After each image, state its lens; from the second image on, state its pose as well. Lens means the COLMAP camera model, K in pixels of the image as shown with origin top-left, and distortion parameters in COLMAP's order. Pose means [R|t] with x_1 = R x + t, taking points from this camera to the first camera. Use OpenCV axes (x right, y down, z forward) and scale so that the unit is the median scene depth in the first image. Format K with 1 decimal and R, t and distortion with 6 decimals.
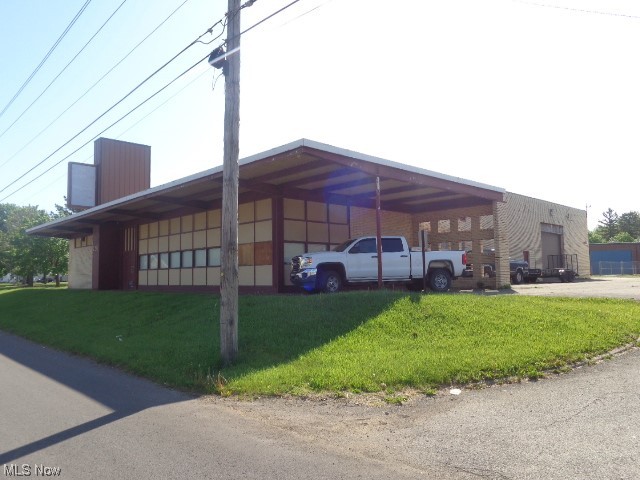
lens RADIAL K [[478.5, 0, 323.0], [0, 478.5, 241.8], [0, 0, 1]] dist [0.003370, 0.004416]
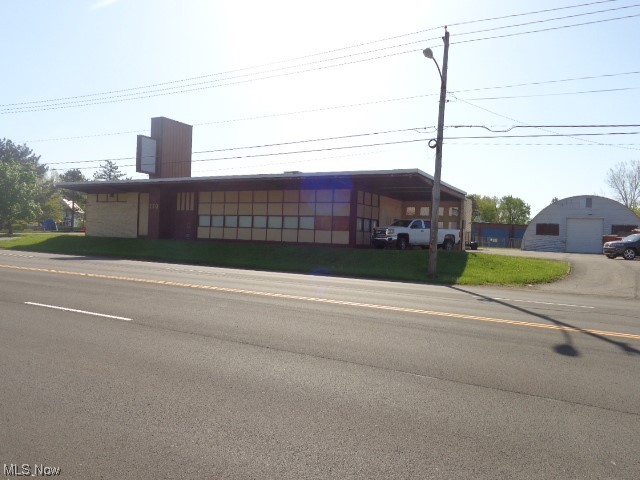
lens RADIAL K [[478.5, 0, 323.0], [0, 478.5, 241.8], [0, 0, 1]] dist [0.003370, 0.004416]
pose [[0.949592, 0.048696, 0.309684, -0.652161], [-0.073628, 0.994873, 0.069332, -0.020632], [-0.304720, -0.088638, 0.948308, -0.482880]]
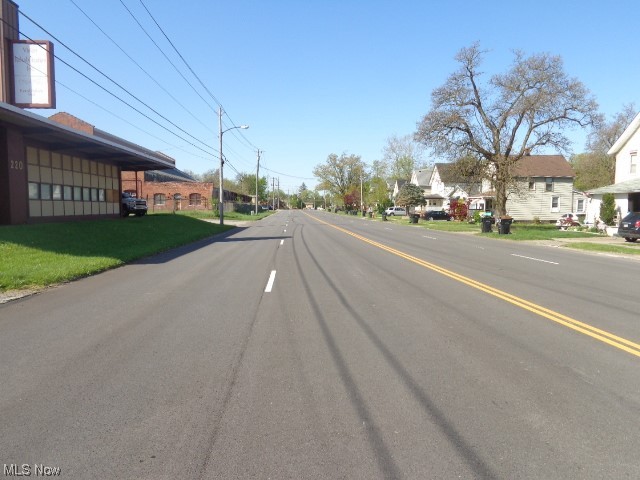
lens RADIAL K [[478.5, 0, 323.0], [0, 478.5, 241.8], [0, 0, 1]] dist [0.003370, 0.004416]
pose [[-0.768876, -0.038006, 0.638267, -1.883715], [-0.042752, 0.999054, 0.007989, 0.148439], [-0.637967, -0.021145, -0.769773, 1.863346]]
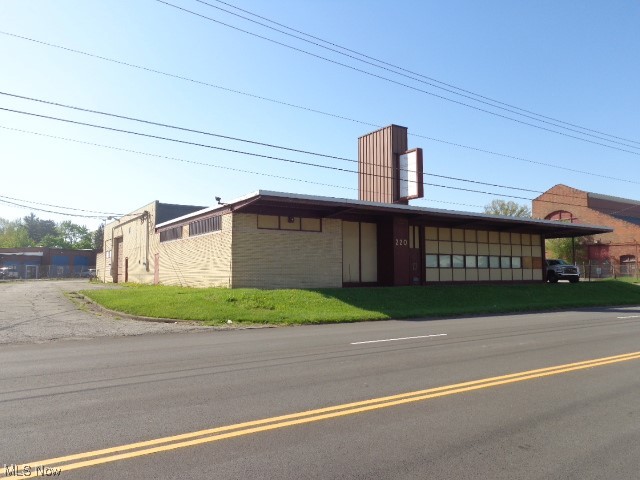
lens RADIAL K [[478.5, 0, 323.0], [0, 478.5, 241.8], [0, 0, 1]] dist [0.003370, 0.004416]
pose [[0.173827, 0.075275, 0.981895, -2.112222], [-0.076092, 0.995120, -0.062818, 0.121963], [-0.981832, -0.063795, 0.178707, 1.464925]]
